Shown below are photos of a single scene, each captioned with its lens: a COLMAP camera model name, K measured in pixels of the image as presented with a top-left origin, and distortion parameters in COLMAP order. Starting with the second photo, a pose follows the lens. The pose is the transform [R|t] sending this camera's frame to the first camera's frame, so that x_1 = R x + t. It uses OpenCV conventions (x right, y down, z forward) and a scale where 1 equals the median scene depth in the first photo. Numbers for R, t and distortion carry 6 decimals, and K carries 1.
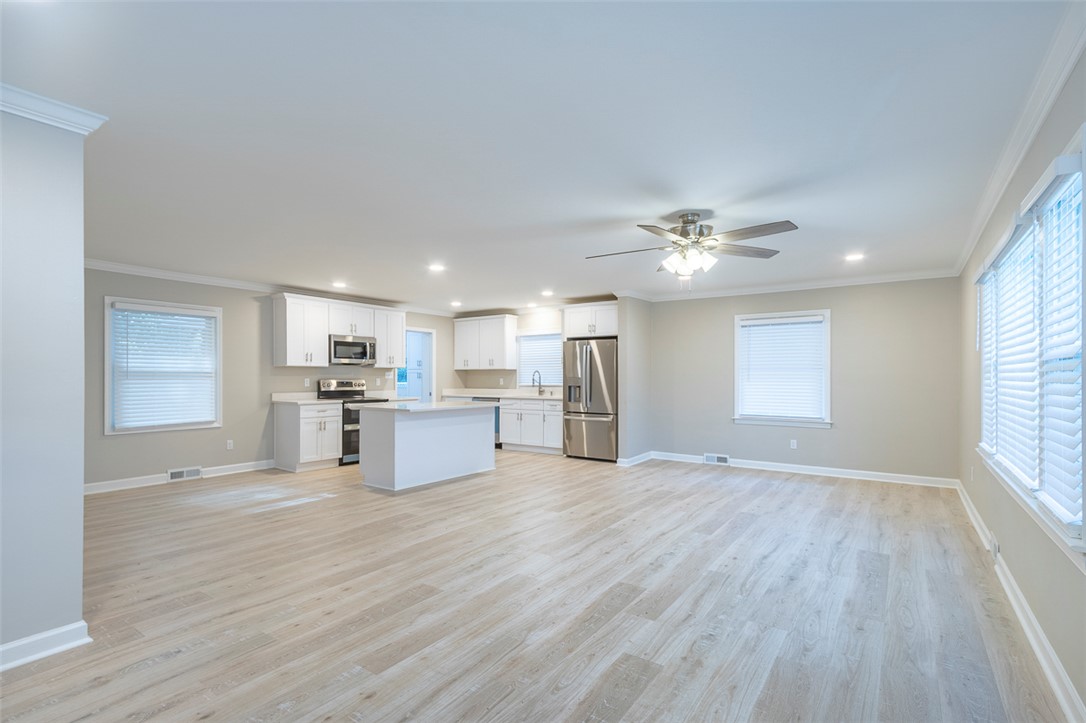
lens RADIAL K [[504.7, 0, 536.7], [0, 504.7, 384.1], [0, 0, 1]] dist [-0.002688, 0.005167]
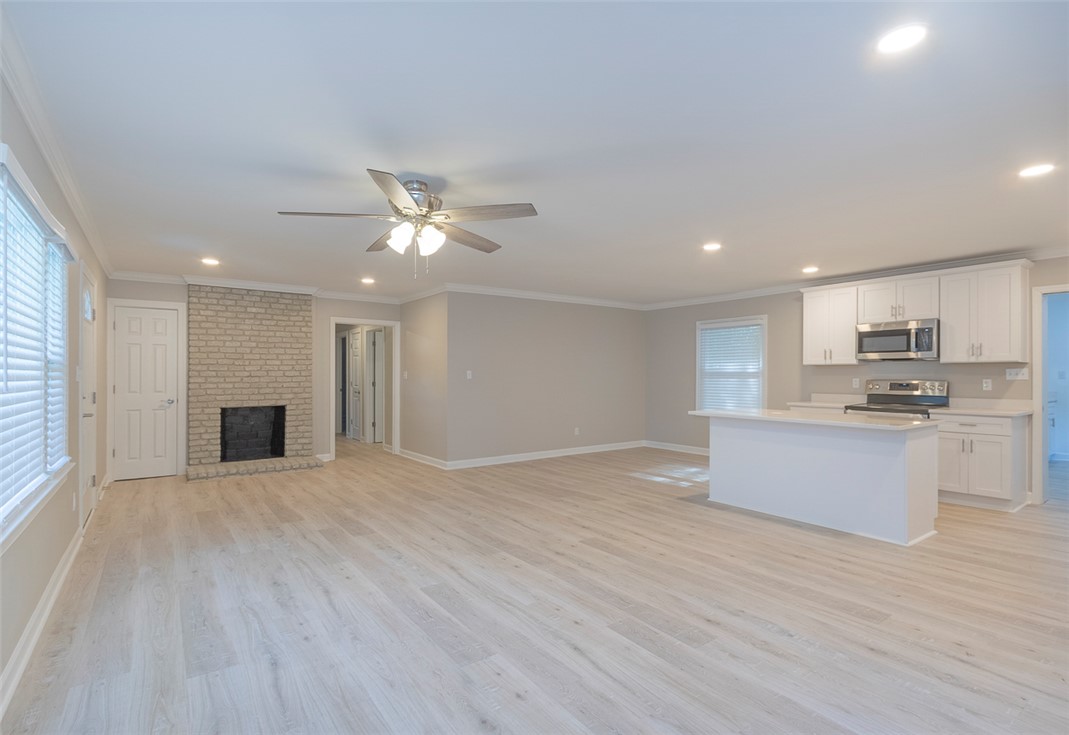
lens RADIAL K [[510.9, 0, 517.4], [0, 510.9, 372.2], [0, 0, 1]] dist [0.011303, 0.001352]
pose [[-0.320952, -0.007177, -0.947068, 0.592312], [-0.014901, 0.999886, -0.002528, -0.011830], [0.946978, 0.013301, -0.321022, 0.801260]]
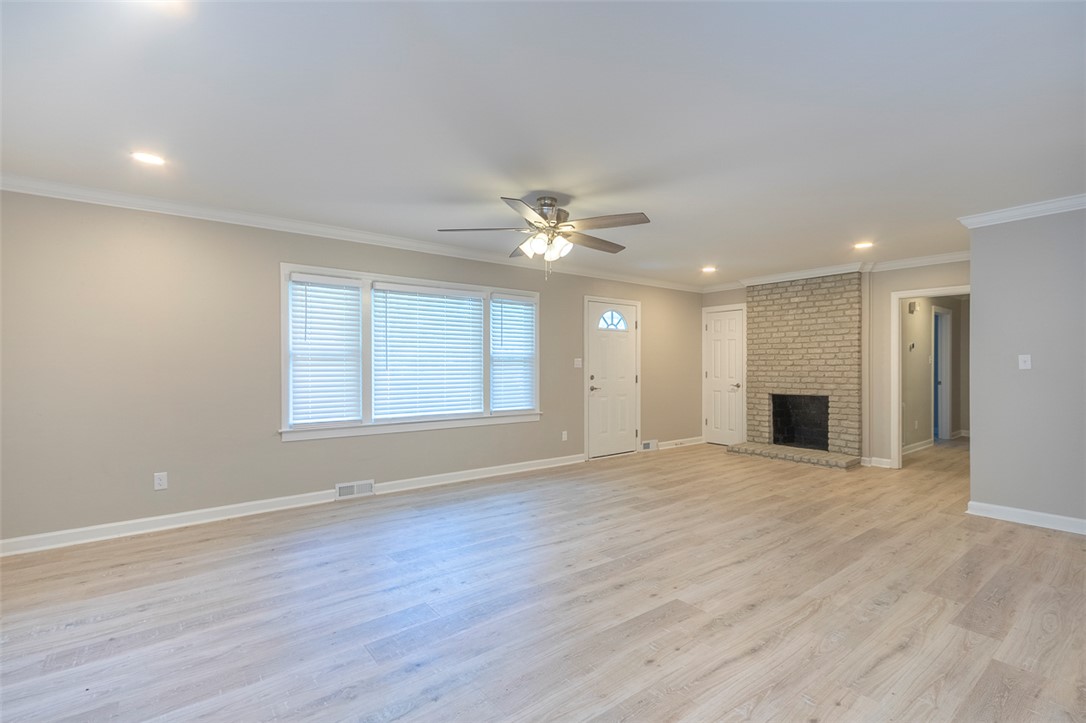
lens RADIAL K [[504.7, 0, 548.0], [0, 504.7, 363.5], [0, 0, 1]] dist [-0.002688, 0.005167]
pose [[-0.964439, -0.000206, 0.264305, 0.022811], [0.002774, 0.999937, 0.010903, -0.014064], [-0.264290, 0.011248, -0.964378, 1.087822]]
